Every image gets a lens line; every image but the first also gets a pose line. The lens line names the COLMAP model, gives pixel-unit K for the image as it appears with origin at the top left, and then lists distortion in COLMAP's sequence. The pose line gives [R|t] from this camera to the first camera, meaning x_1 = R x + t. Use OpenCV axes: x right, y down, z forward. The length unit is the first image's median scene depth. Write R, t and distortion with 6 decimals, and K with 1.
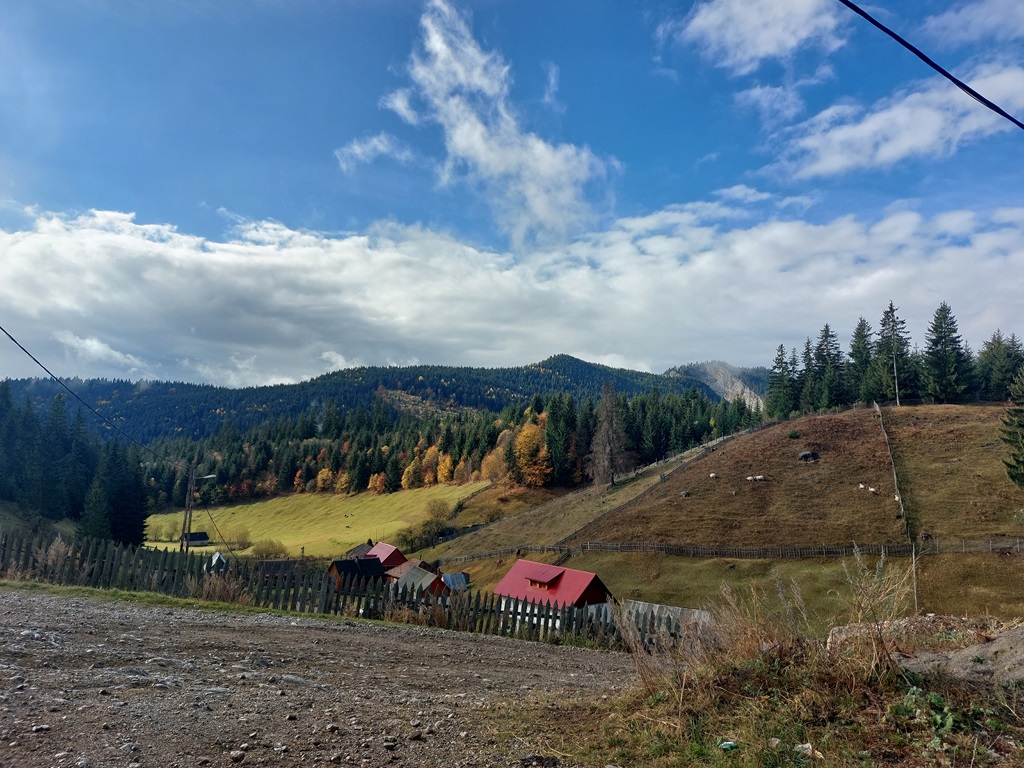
lens RADIAL K [[739.1, 0, 511.9], [0, 739.1, 362.4], [0, 0, 1]] dist [0.175754, -0.402112]
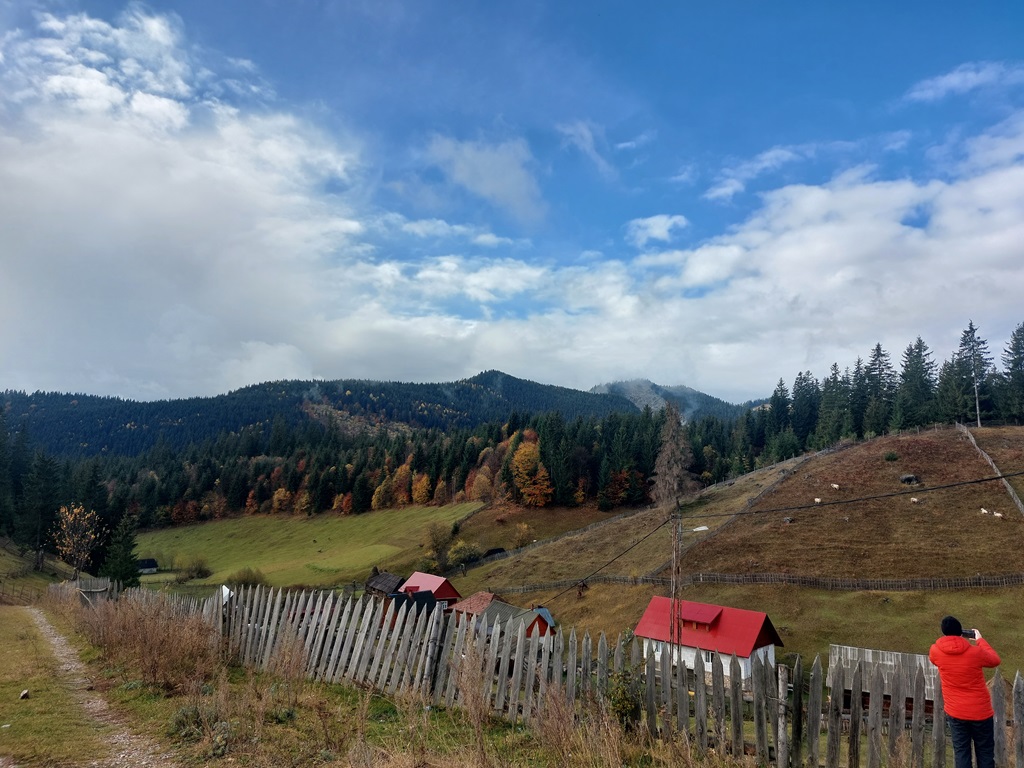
lens RADIAL K [[728.2, 0, 512.0], [0, 728.2, 384.0], [0, 0, 1]] dist [0.049580, 0.001301]
pose [[0.990107, 0.012111, 0.139792, -0.193060], [-0.013202, 0.999889, 0.006880, 0.002357], [-0.139693, -0.008658, 0.990157, 0.104079]]
